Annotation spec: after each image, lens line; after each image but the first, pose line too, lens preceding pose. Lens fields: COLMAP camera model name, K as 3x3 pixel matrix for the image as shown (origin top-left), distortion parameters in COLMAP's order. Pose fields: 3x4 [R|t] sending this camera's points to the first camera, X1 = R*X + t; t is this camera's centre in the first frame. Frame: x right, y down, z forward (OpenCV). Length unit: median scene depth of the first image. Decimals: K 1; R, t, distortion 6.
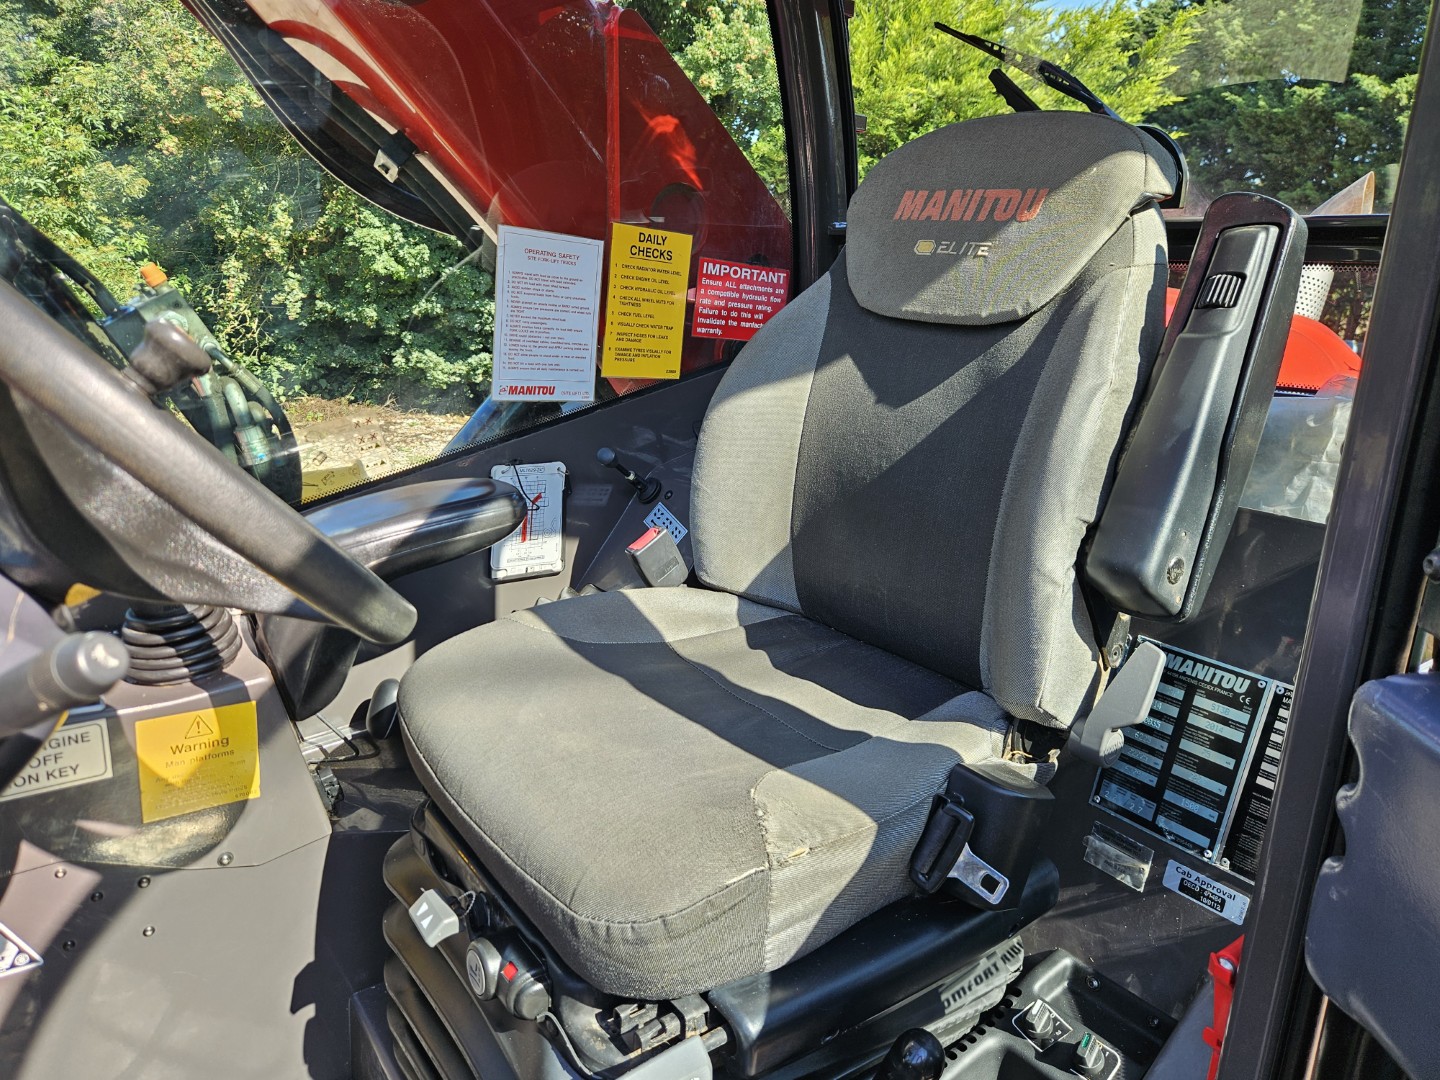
lens RADIAL K [[980.0, 0, 712.5], [0, 980.0, 529.8], [0, 0, 1]] dist [0.070103, -0.061101]
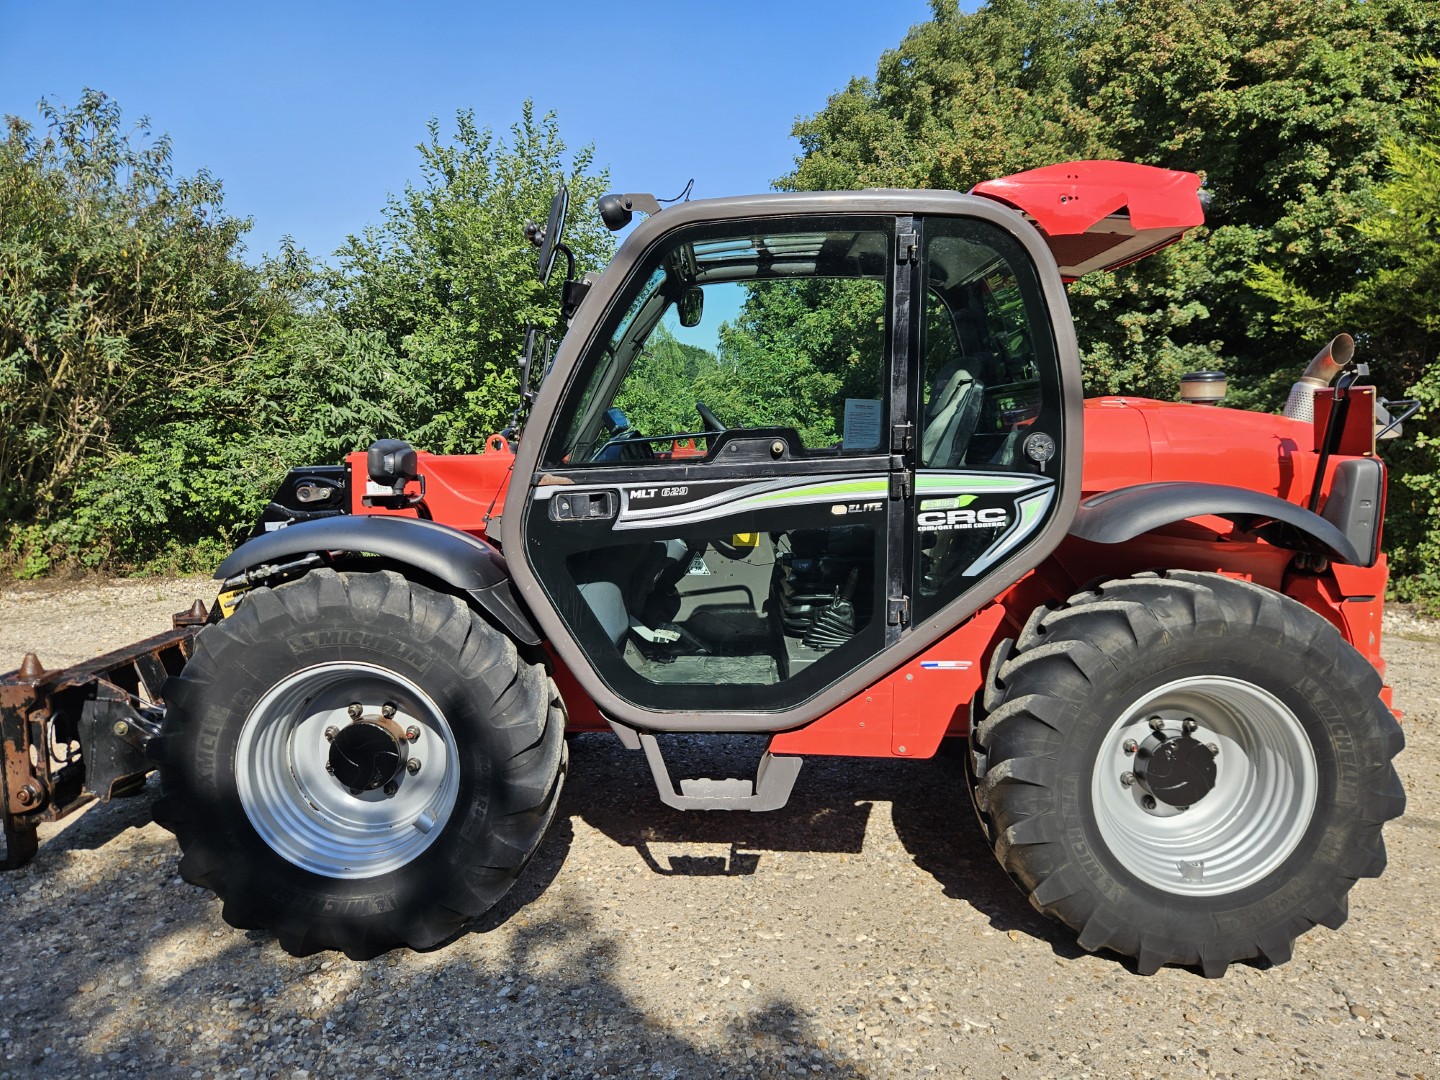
lens RADIAL K [[980.0, 0, 712.5], [0, 980.0, 529.8], [0, 0, 1]] dist [0.070103, -0.061101]
pose [[0.790667, 0.011287, -0.612142, 0.162510], [-0.111636, 0.985727, -0.126018, 0.064393], [0.601983, 0.167975, 0.780642, -0.194275]]
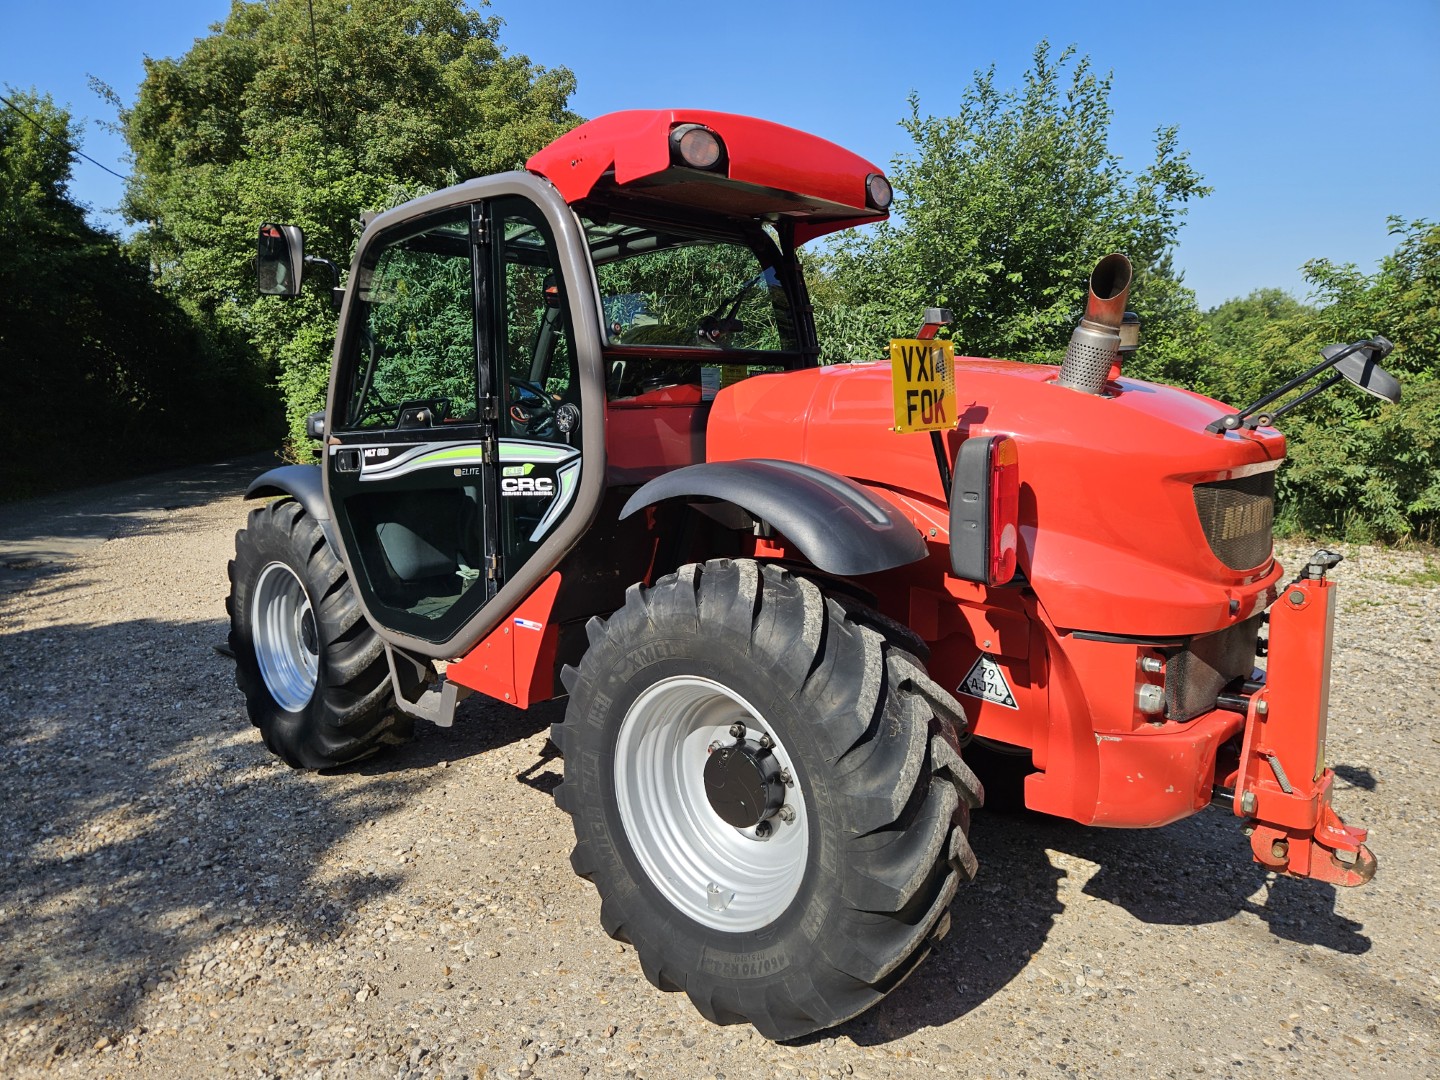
lens RADIAL K [[984.2, 0, 699.5], [0, 984.2, 506.9], [0, 0, 1]] dist [0.061906, -0.052422]
pose [[0.151785, 0.057741, -0.986726, 0.354001], [-0.222070, 0.974762, 0.022881, 0.003446], [0.963144, 0.215649, 0.160776, 0.081419]]
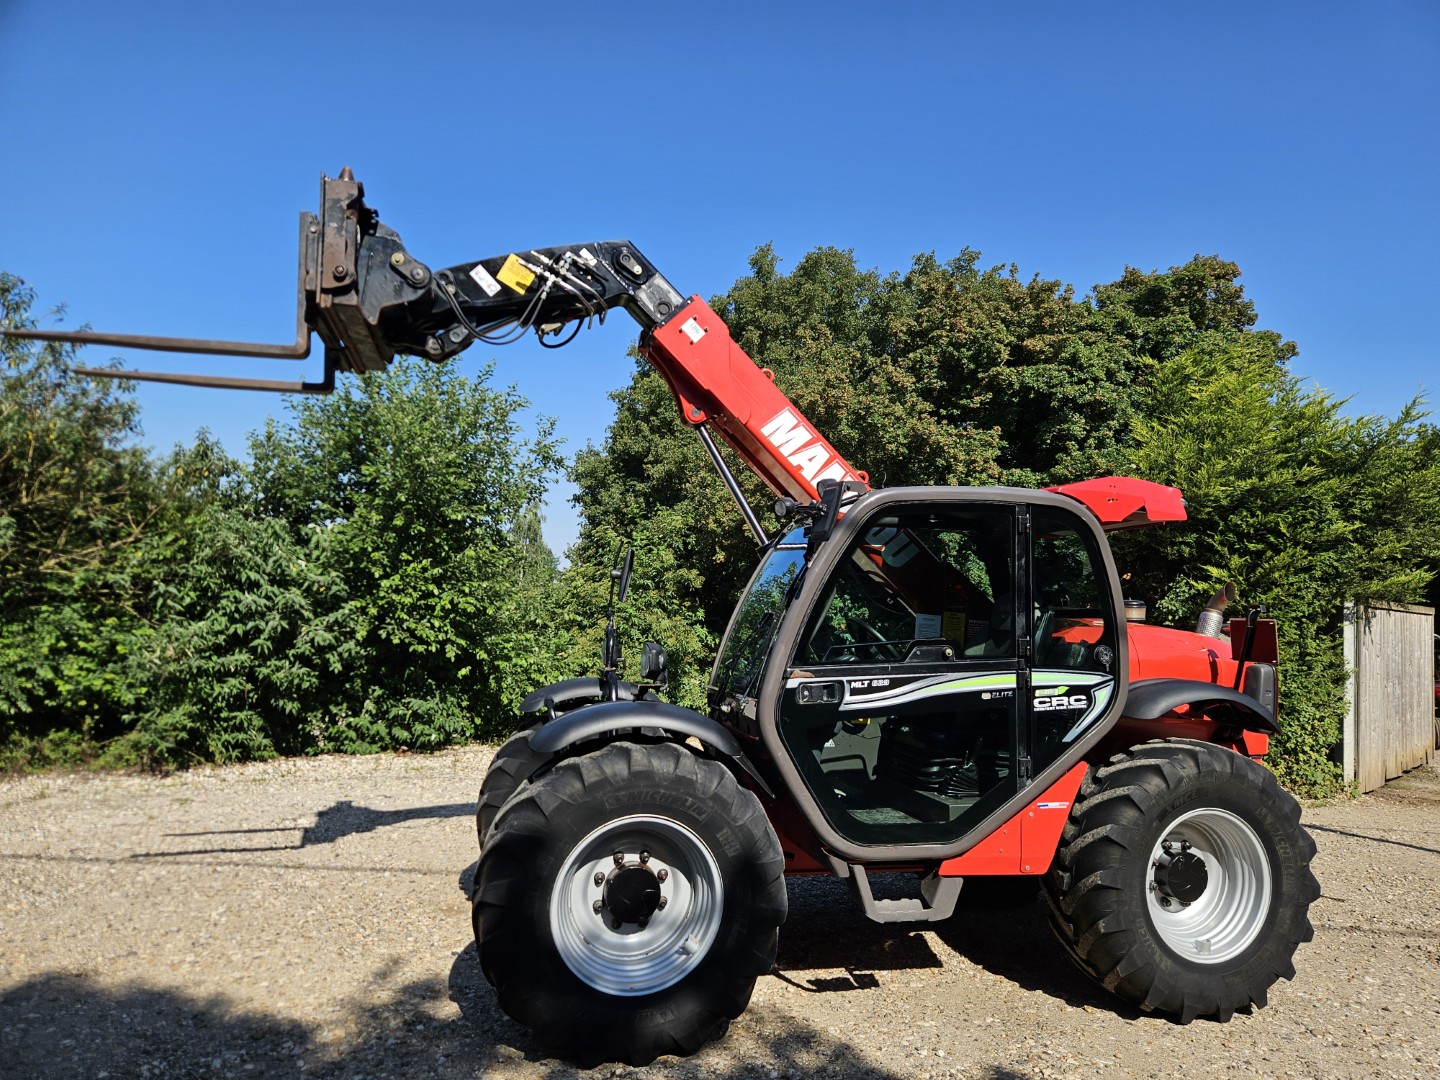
lens RADIAL K [[981.5, 0, 720.0], [0, 981.5, 540.0], [0, 0, 1]] dist [0.085558, -0.084540]
pose [[0.920726, -0.063135, -0.385068, 0.077128], [-0.068723, 0.945162, -0.319289, 0.098502], [0.384110, 0.320441, 0.865897, -0.382507]]
